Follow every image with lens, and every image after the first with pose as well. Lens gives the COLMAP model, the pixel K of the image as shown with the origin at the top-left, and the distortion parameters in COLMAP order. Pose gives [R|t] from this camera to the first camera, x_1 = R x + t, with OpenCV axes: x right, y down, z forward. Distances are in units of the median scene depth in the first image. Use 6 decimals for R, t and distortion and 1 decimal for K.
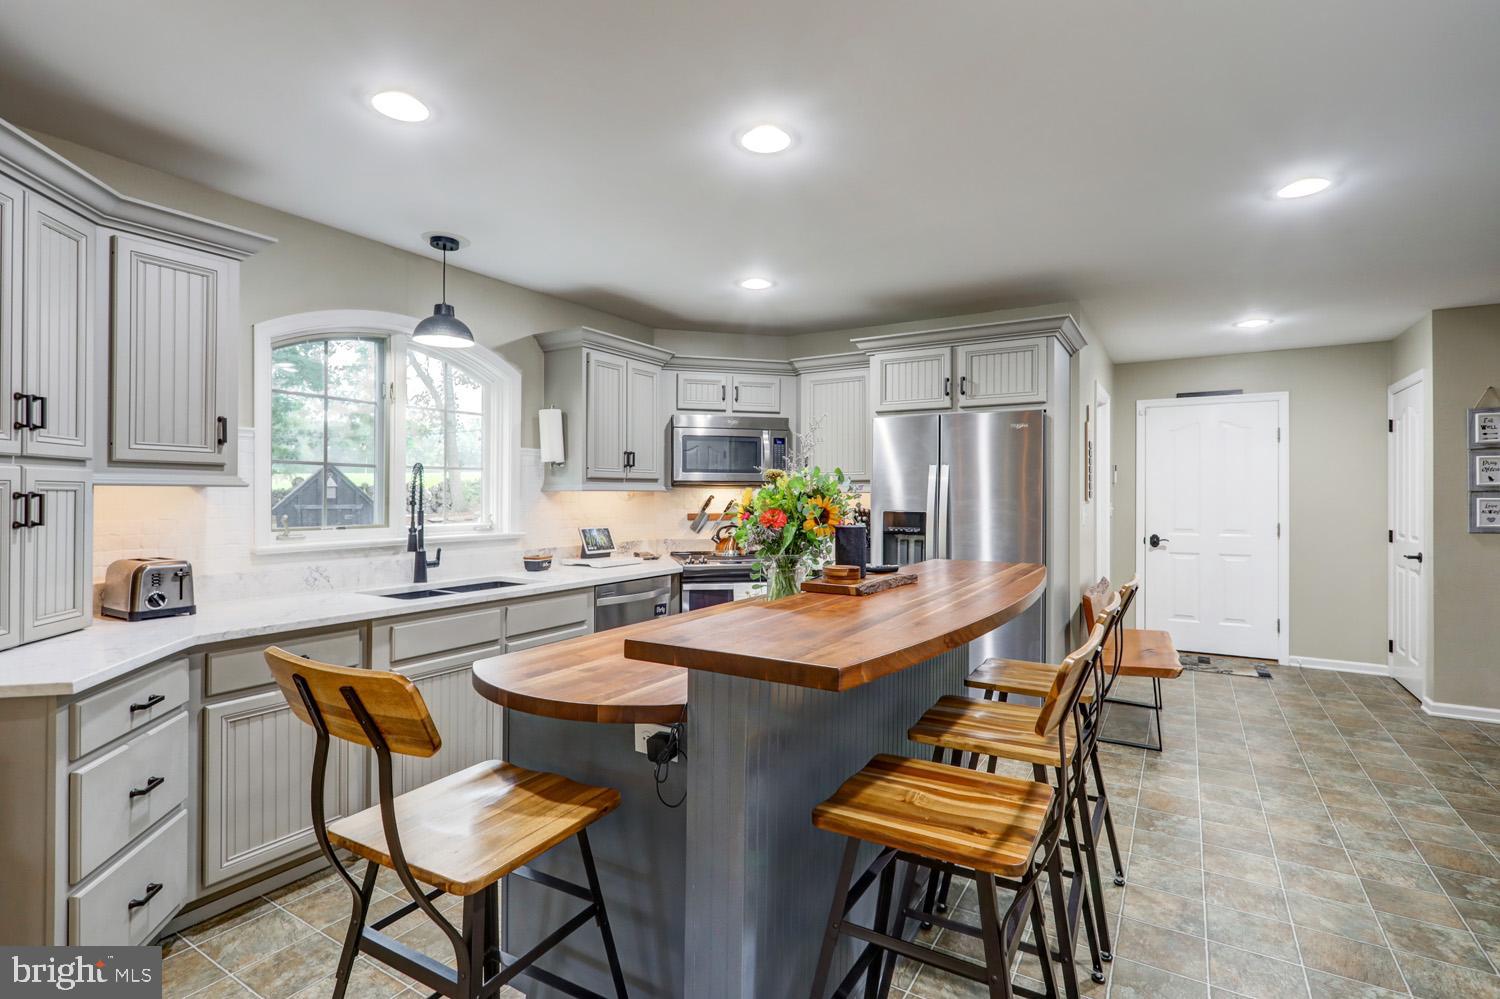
lens RADIAL K [[724.0, 0, 755.1], [0, 724.0, 501.0], [0, 0, 1]] dist [-0.001131, 0.002299]
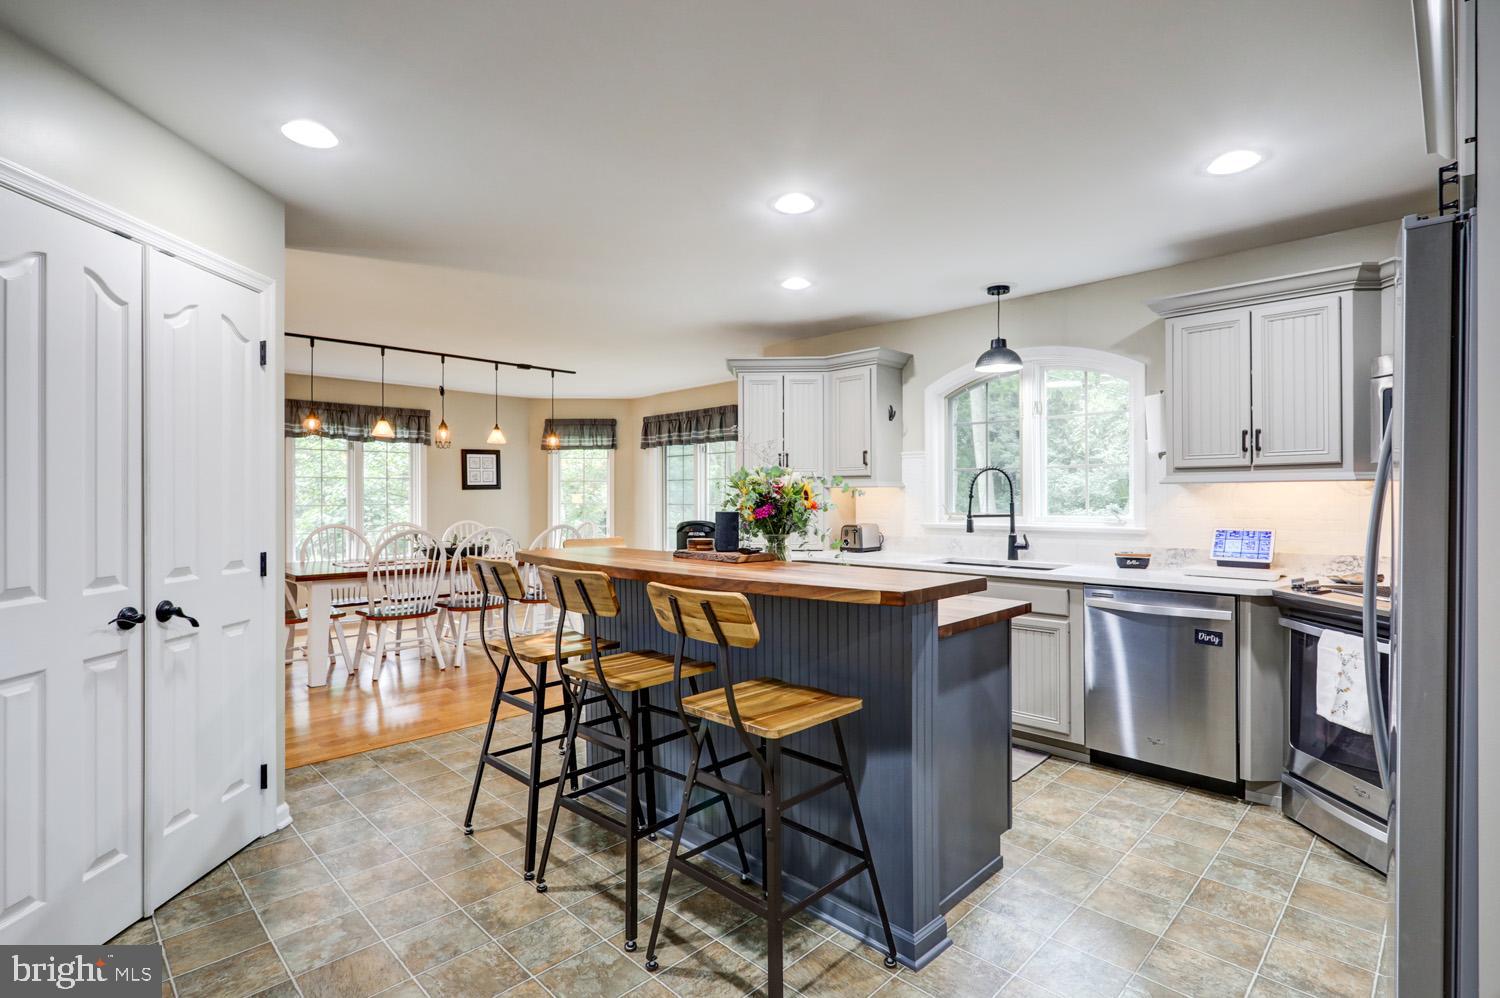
lens RADIAL K [[724.0, 0, 753.9], [0, 724.0, 500.2], [0, 0, 1]] dist [-0.001131, 0.002299]
pose [[-0.233678, 0.005261, -0.972300, 0.720730], [-0.001550, 0.999982, 0.005783, 0.001449], [0.972313, 0.002859, -0.233666, 0.712624]]
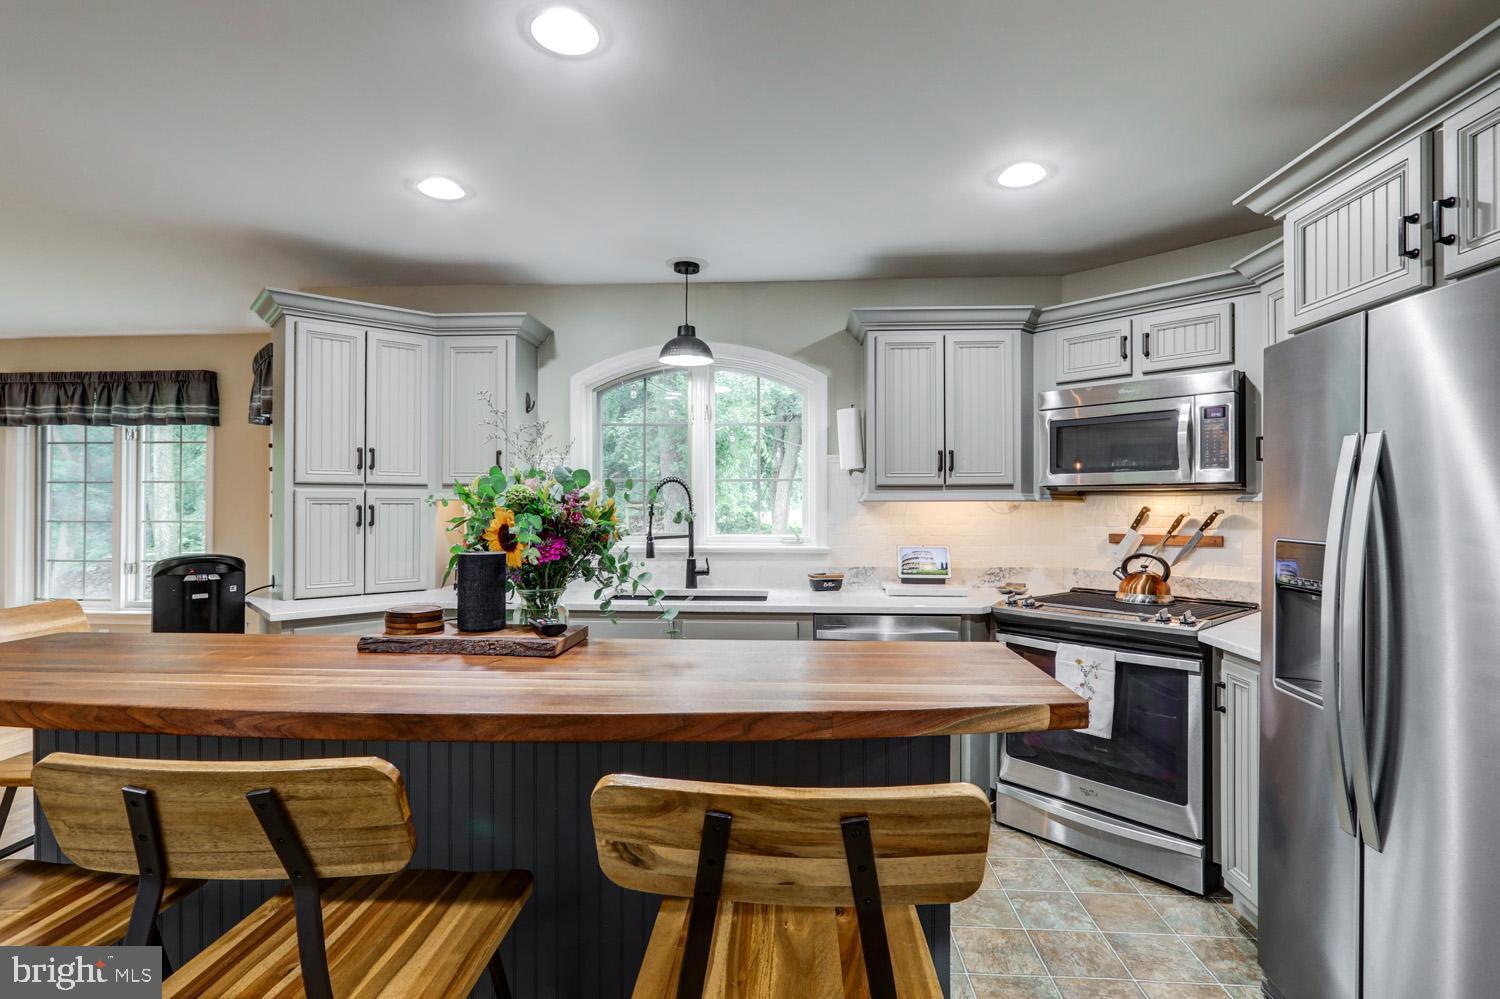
lens RADIAL K [[724.0, 0, 752.1], [0, 724.0, 503.3], [0, 0, 1]] dist [-0.001131, 0.002299]
pose [[0.463896, -0.002574, -0.885886, 0.441533], [-0.006075, 0.999963, -0.006087, -0.005991], [0.885869, 0.008206, 0.463863, 0.483571]]
